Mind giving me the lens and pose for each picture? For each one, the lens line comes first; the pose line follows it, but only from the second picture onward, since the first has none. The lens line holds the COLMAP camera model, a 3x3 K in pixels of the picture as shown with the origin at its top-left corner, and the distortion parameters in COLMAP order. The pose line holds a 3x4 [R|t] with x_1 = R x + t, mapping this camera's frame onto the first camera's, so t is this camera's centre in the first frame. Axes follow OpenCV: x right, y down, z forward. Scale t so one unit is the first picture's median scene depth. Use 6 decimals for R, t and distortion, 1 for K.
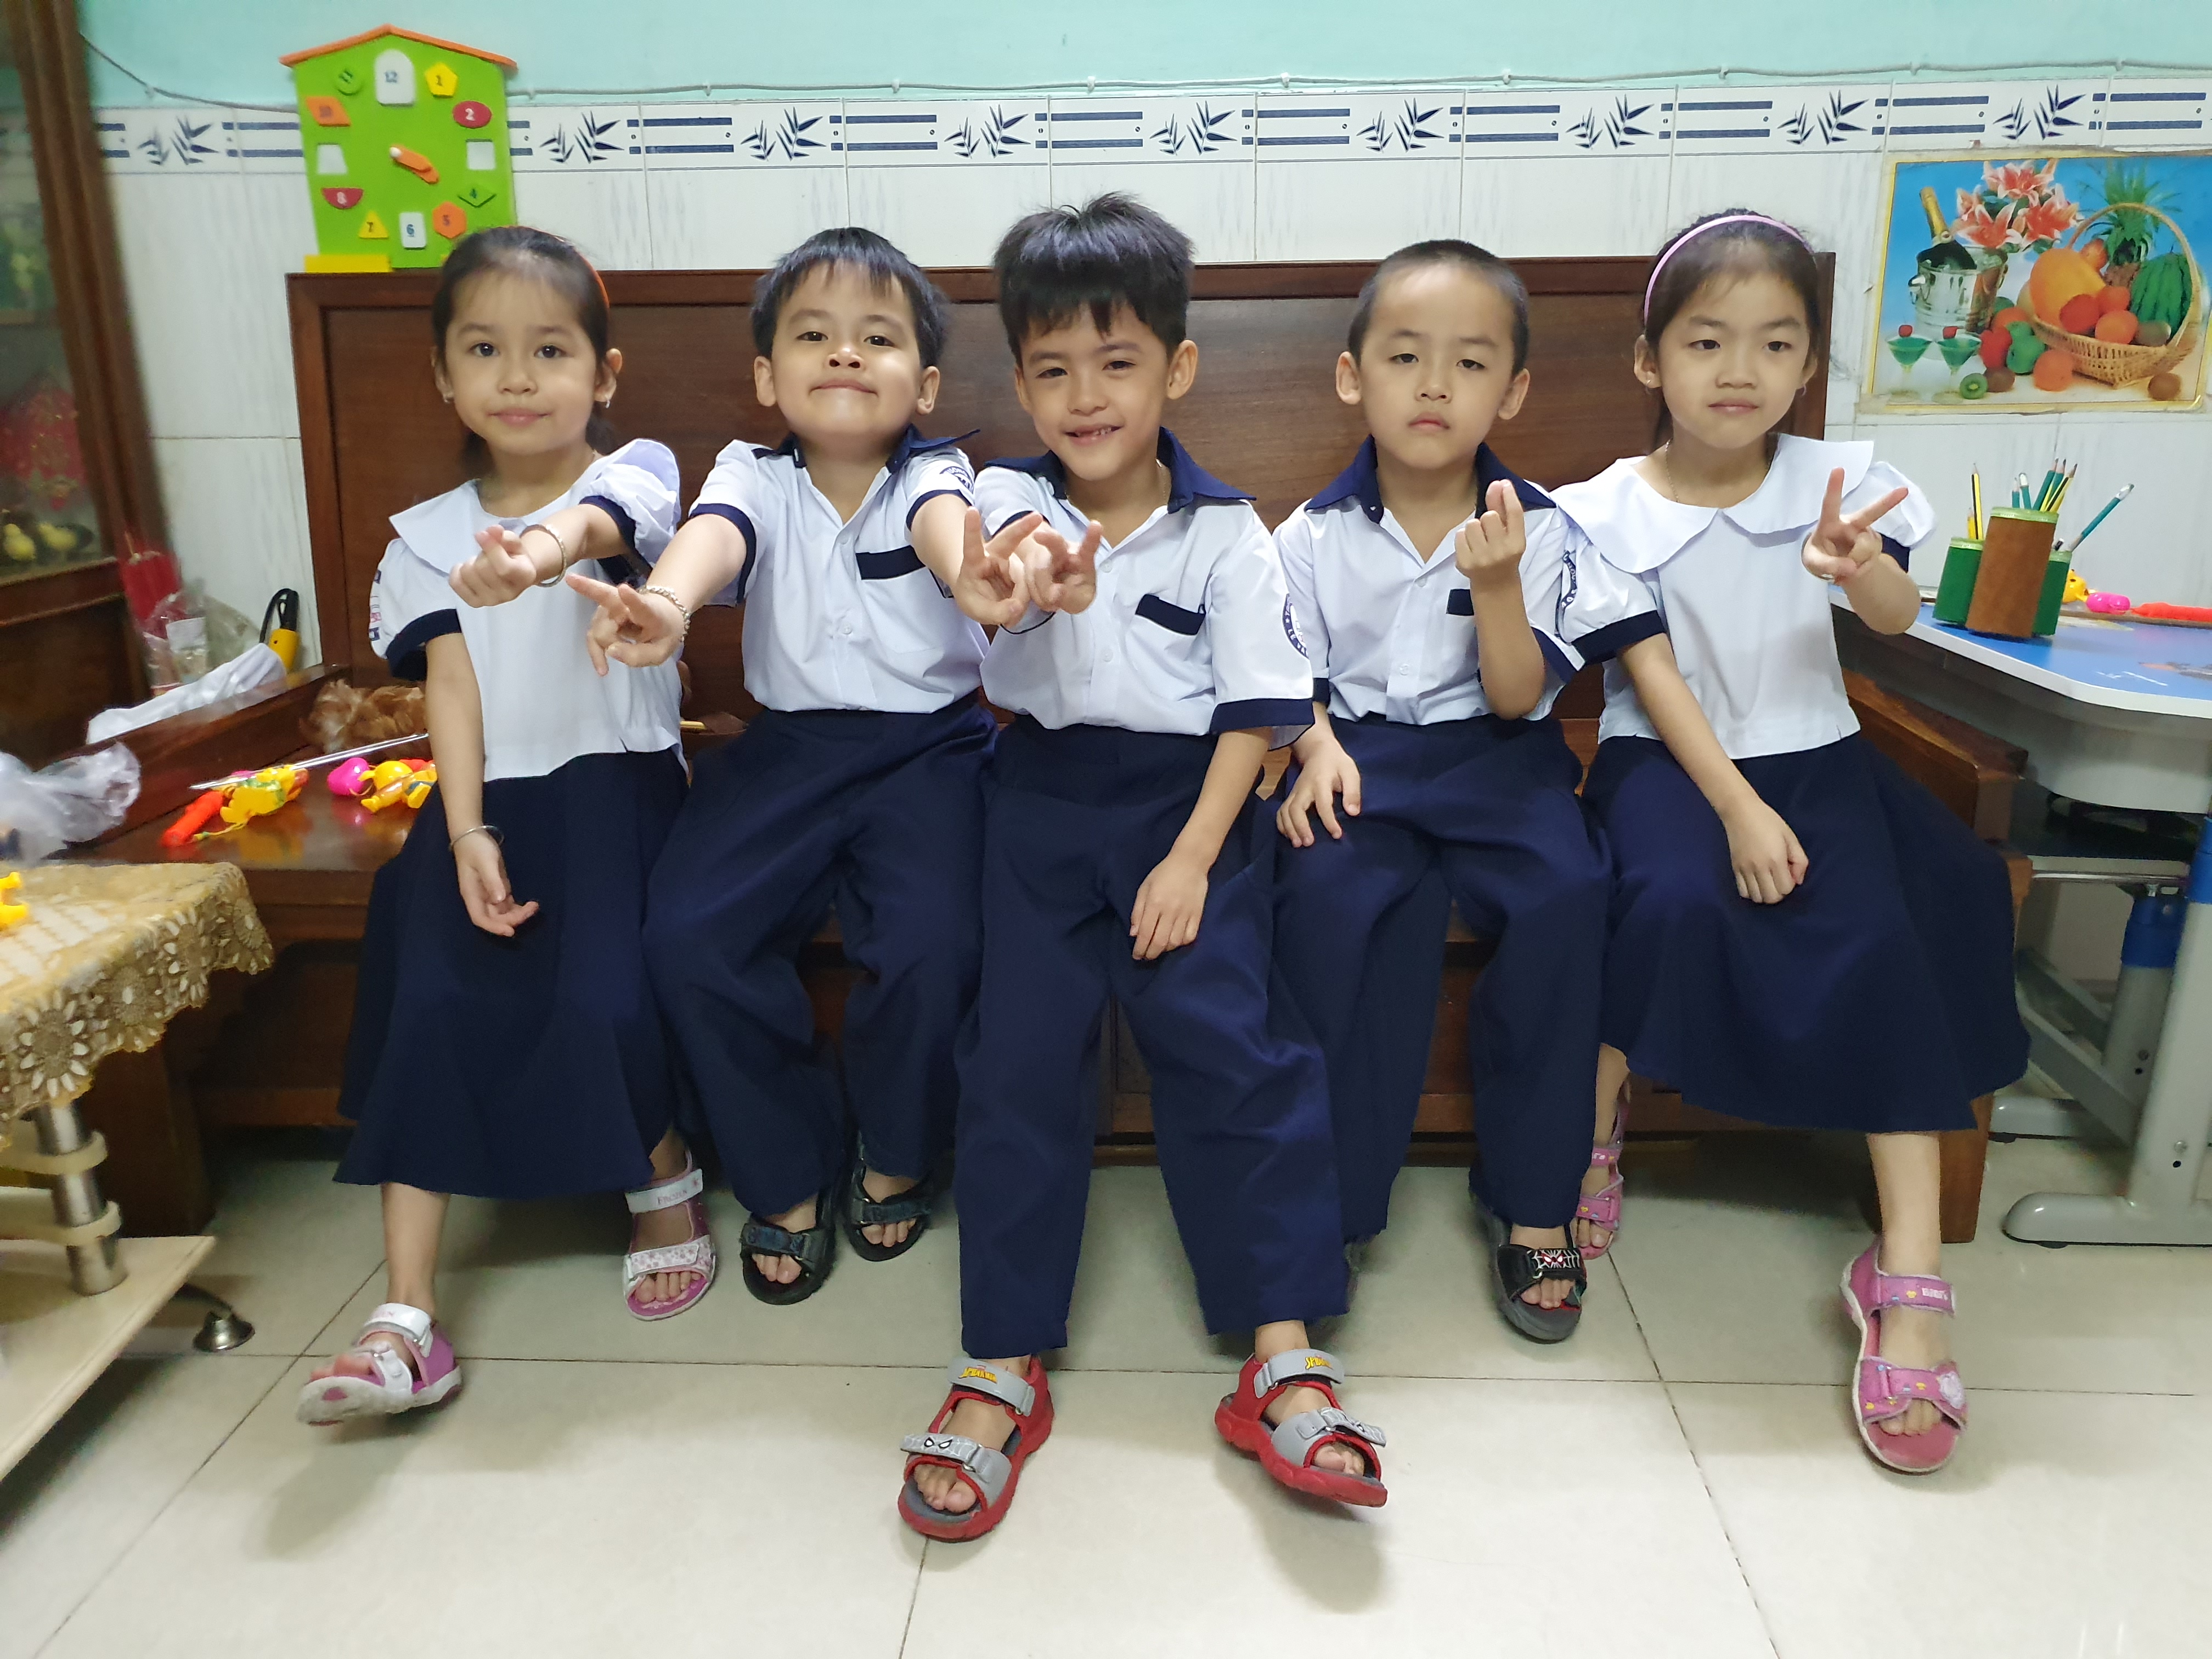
lens RADIAL K [[1663.6, 0, 976.2], [0, 1663.6, 832.5], [0, 0, 1]] dist [0.023720, -0.001358]
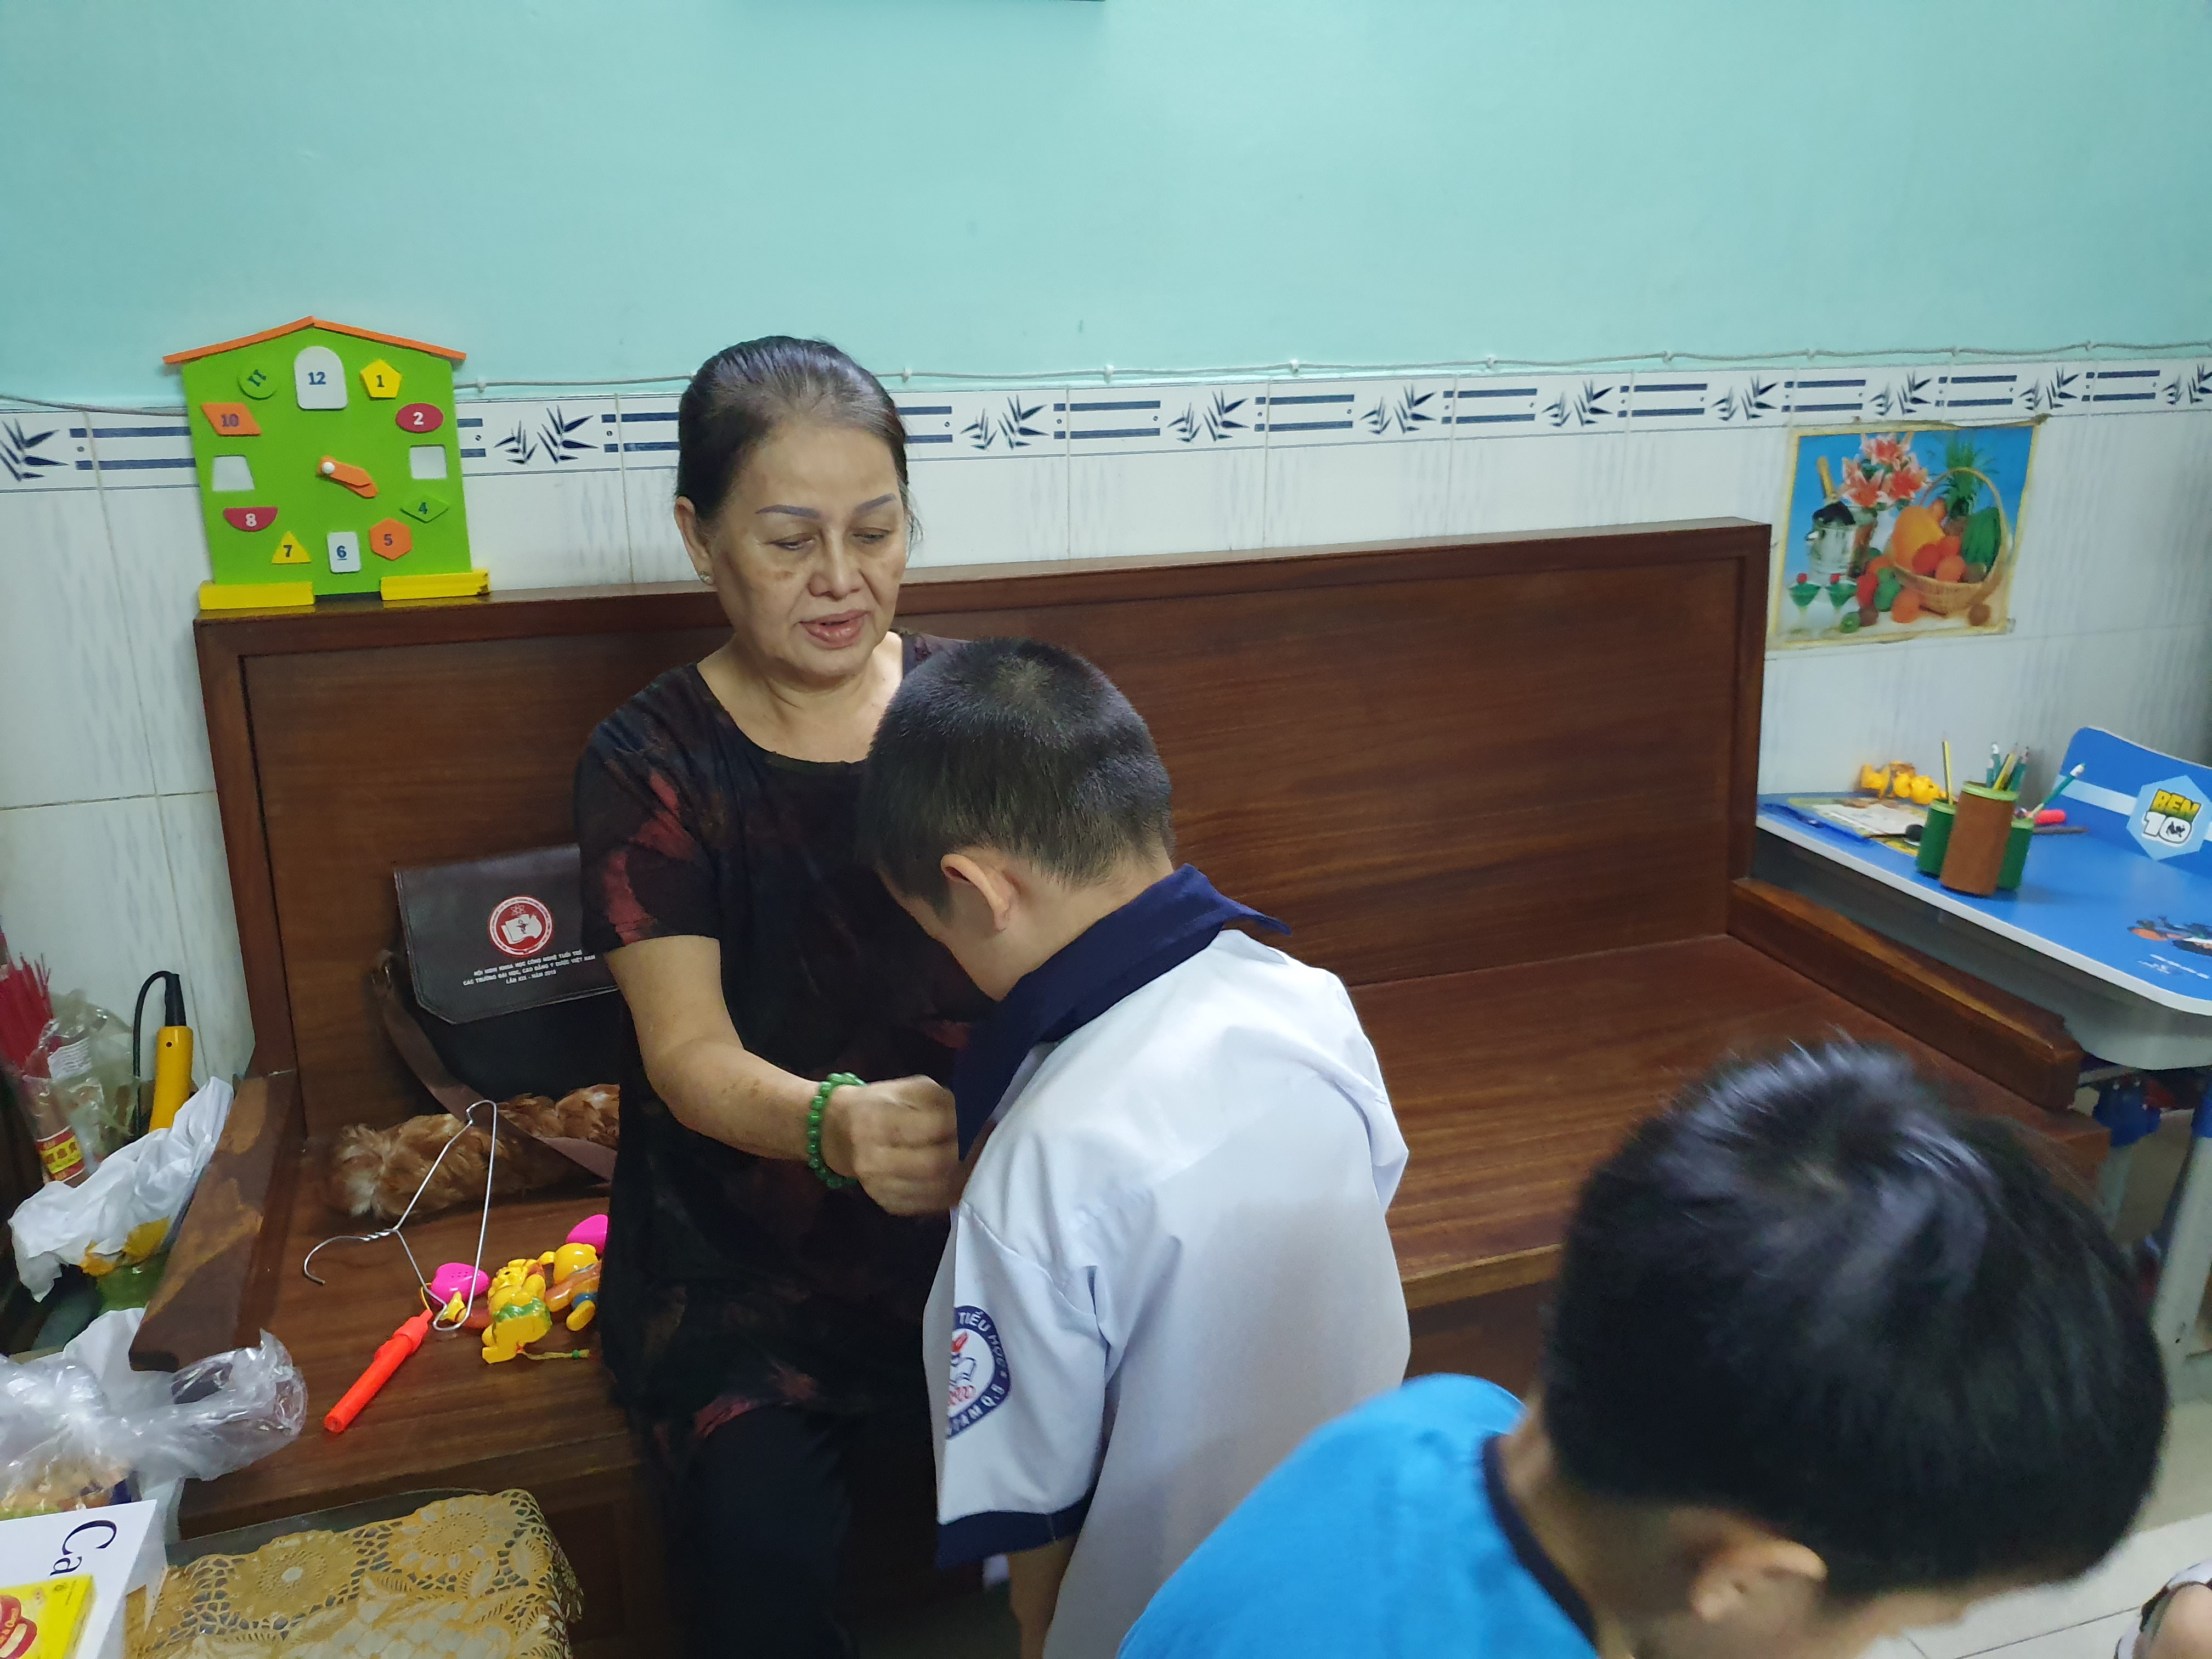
lens RADIAL K [[1682.9, 0, 941.2], [0, 1682.9, 830.7], [0, 0, 1]] dist [0.103165, -0.155984]
pose [[0.940542, -0.112126, 0.320637, -0.363216], [0.101832, 0.993606, 0.048754, -0.247183], [-0.324053, -0.013204, 0.945947, 0.114024]]
